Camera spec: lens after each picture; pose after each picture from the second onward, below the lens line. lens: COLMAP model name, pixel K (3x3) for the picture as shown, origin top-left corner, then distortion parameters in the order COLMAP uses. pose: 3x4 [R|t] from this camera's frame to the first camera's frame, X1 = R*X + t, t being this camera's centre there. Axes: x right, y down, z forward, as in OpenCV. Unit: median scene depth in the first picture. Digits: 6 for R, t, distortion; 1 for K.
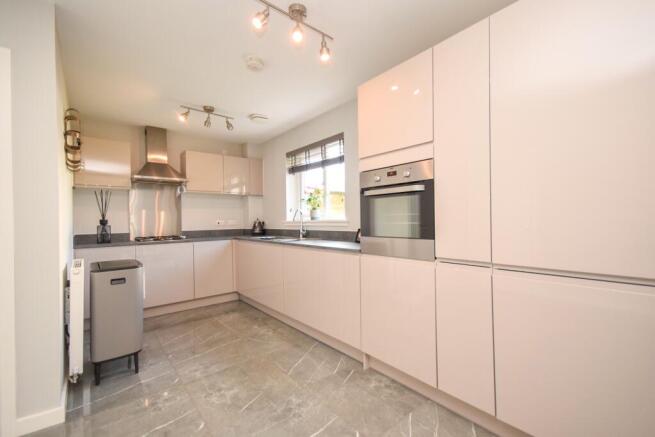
lens RADIAL K [[288.4, 0, 327.5], [0, 288.4, 218.5], [0, 0, 1]] dist [0.001891, 0.000196]
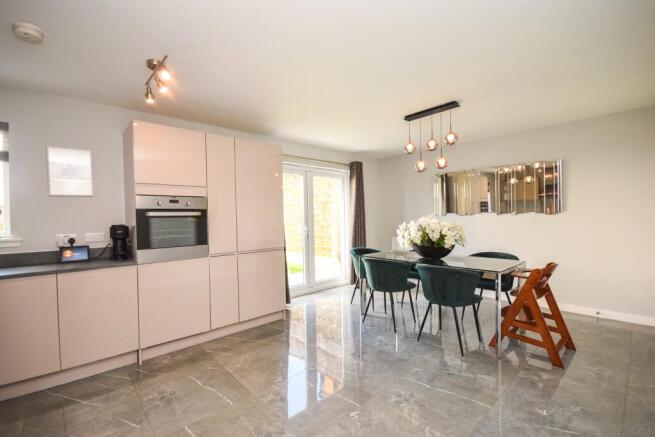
lens RADIAL K [[288.4, 0, 327.5], [0, 288.4, 218.5], [0, 0, 1]] dist [0.001891, 0.000196]
pose [[-0.061697, 0.013172, 0.998008, -0.638242], [0.017552, 0.999773, -0.012110, -0.022016], [-0.997941, 0.016770, -0.061914, 0.179461]]
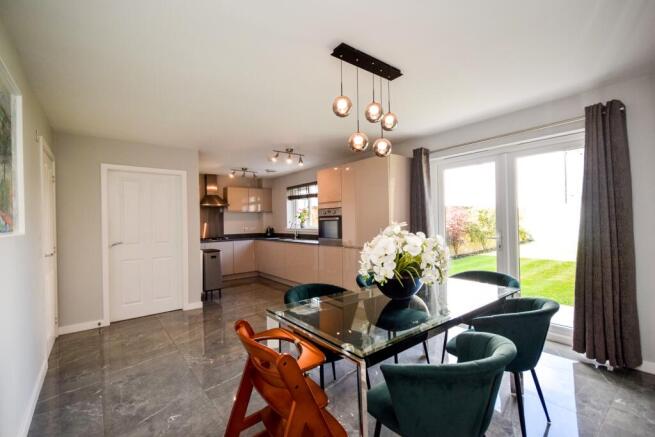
lens RADIAL K [[288.4, 0, 327.5], [0, 288.4, 218.5], [0, 0, 1]] dist [0.001891, 0.000196]
pose [[0.999926, -0.003215, -0.011768, 0.123743], [0.003173, 0.999989, -0.003577, -0.046524], [0.011779, 0.003539, 0.999924, -0.736219]]
